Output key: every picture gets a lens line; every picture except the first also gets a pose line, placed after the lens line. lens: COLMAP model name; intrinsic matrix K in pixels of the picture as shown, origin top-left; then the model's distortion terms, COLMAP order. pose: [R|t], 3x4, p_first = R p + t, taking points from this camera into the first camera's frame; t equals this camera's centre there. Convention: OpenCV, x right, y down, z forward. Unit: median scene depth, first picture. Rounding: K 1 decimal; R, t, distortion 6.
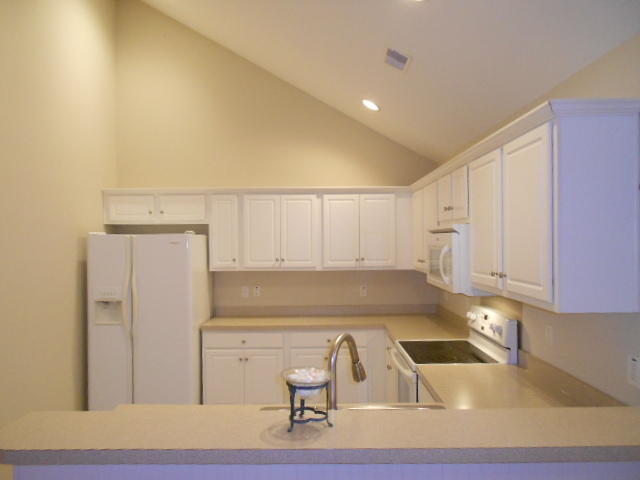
lens RADIAL K [[492.3, 0, 319.5], [0, 492.3, 243.9], [0, 0, 1]] dist [-0.004369, -0.001649]
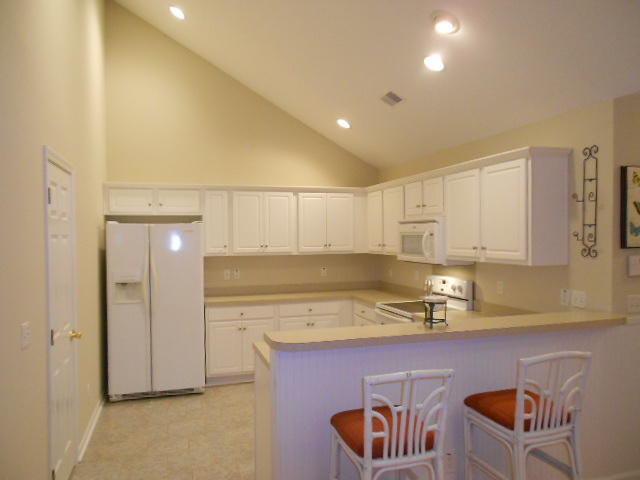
lens RADIAL K [[492.3, 0, 319.5], [0, 492.3, 243.9], [0, 0, 1]] dist [-0.004369, -0.001649]
pose [[0.956187, -0.004887, 0.292715, -0.313049], [0.002624, 0.999964, 0.008126, 0.018117], [-0.292744, -0.007002, 0.956165, -0.194874]]
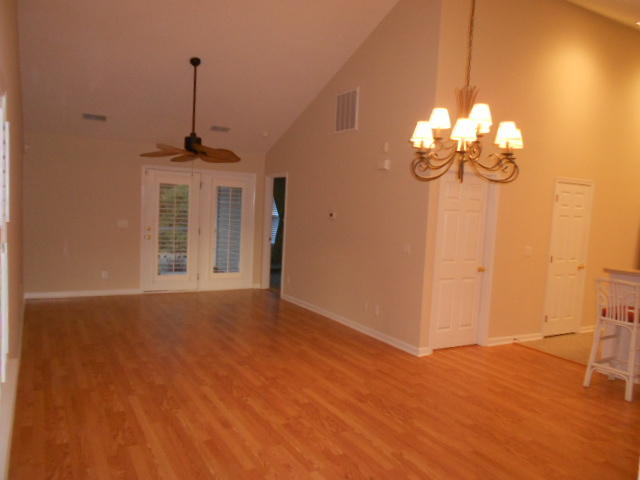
lens RADIAL K [[492.3, 0, 319.5], [0, 492.3, 243.9], [0, 0, 1]] dist [-0.004369, -0.001649]
pose [[0.497693, 0.098250, -0.861771, 0.424083], [-0.058770, 0.995100, 0.079509, 0.021534], [0.865360, 0.011075, 0.501028, -0.801538]]
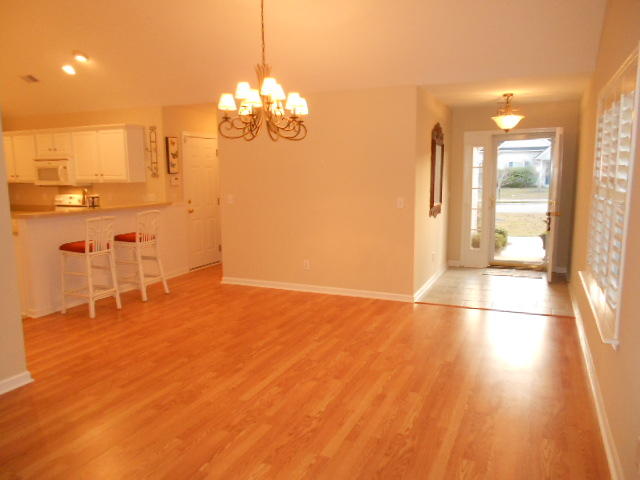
lens RADIAL K [[492.3, 0, 319.5], [0, 492.3, 243.9], [0, 0, 1]] dist [-0.004369, -0.001649]
pose [[0.406975, -0.129187, 0.904258, -0.952497], [0.012351, 0.990636, 0.135968, 0.046051], [-0.913356, -0.044167, 0.404759, -0.742056]]
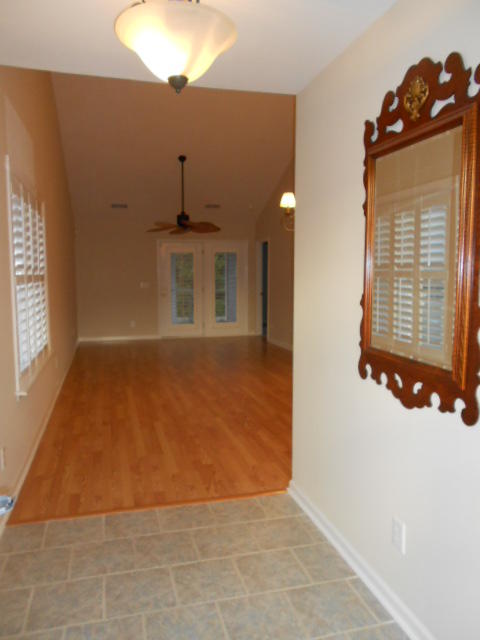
lens RADIAL K [[492.3, 0, 239.4], [0, 492.3, 319.6], [0, 0, 1]] dist [-0.004369, -0.001649]
pose [[0.259807, 0.097699, -0.960706, 0.893264], [-0.006199, 0.995017, 0.099512, 0.059417], [0.965641, -0.019898, 0.259118, -0.702833]]
